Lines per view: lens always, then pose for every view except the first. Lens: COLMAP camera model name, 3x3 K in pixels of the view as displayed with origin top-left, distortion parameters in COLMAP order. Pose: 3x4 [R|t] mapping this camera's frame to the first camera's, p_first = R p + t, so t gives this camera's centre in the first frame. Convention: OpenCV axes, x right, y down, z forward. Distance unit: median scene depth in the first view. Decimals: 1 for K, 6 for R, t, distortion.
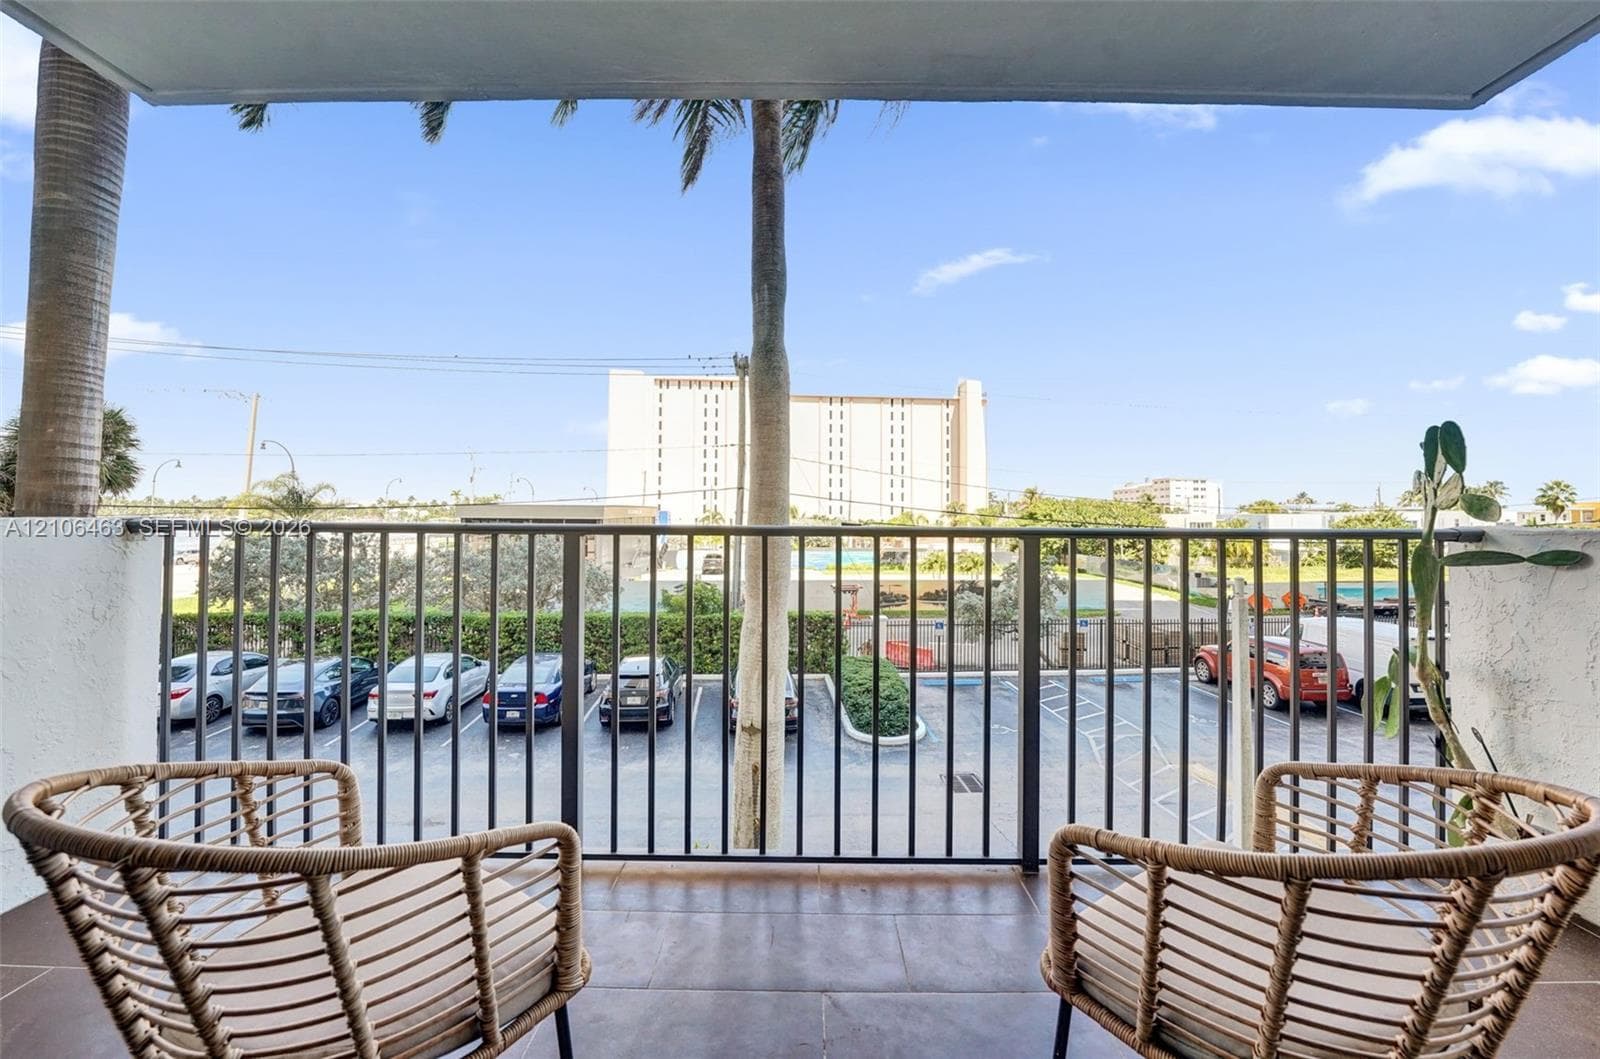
lens RADIAL K [[664.8, 0, 805.8], [0, 664.8, 540.2], [0, 0, 1]] dist [-0.021975, 0.000121]
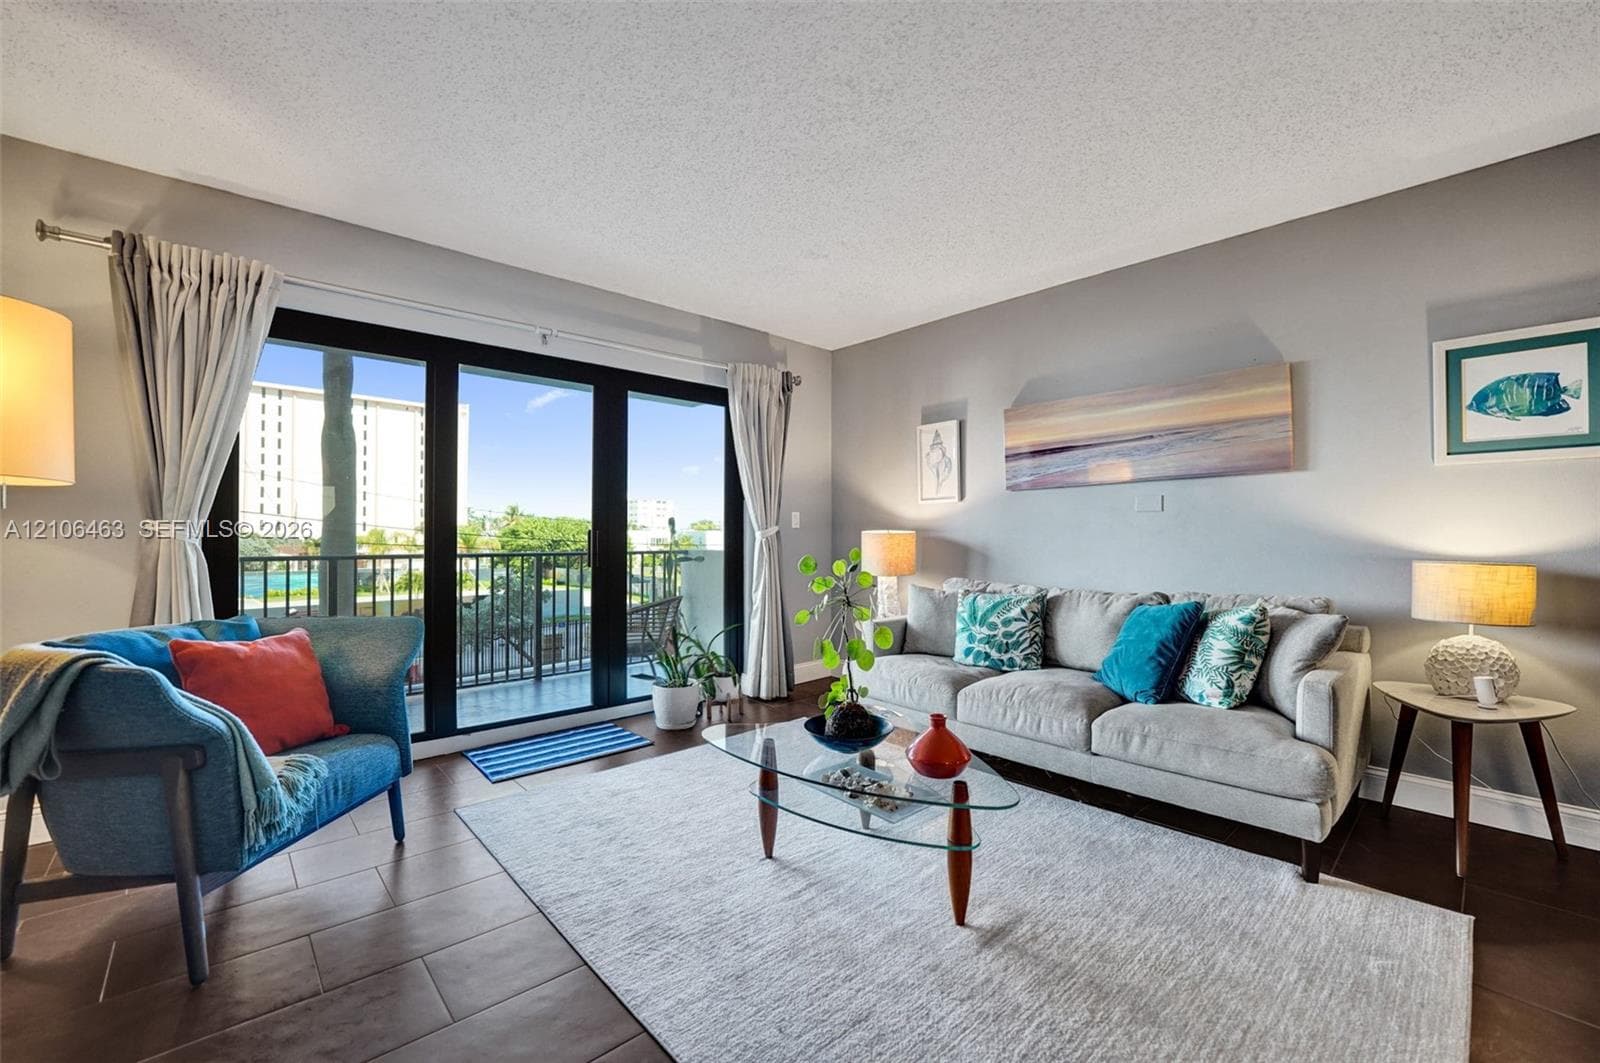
lens RADIAL K [[664.8, 0, 805.8], [0, 664.8, 542.2], [0, 0, 1]] dist [-0.021975, 0.000121]
pose [[0.732909, -0.009222, 0.680264, -0.053161], [0.022634, 0.999685, -0.010833, -0.000511], [-0.679950, 0.023337, 0.732887, -0.130307]]
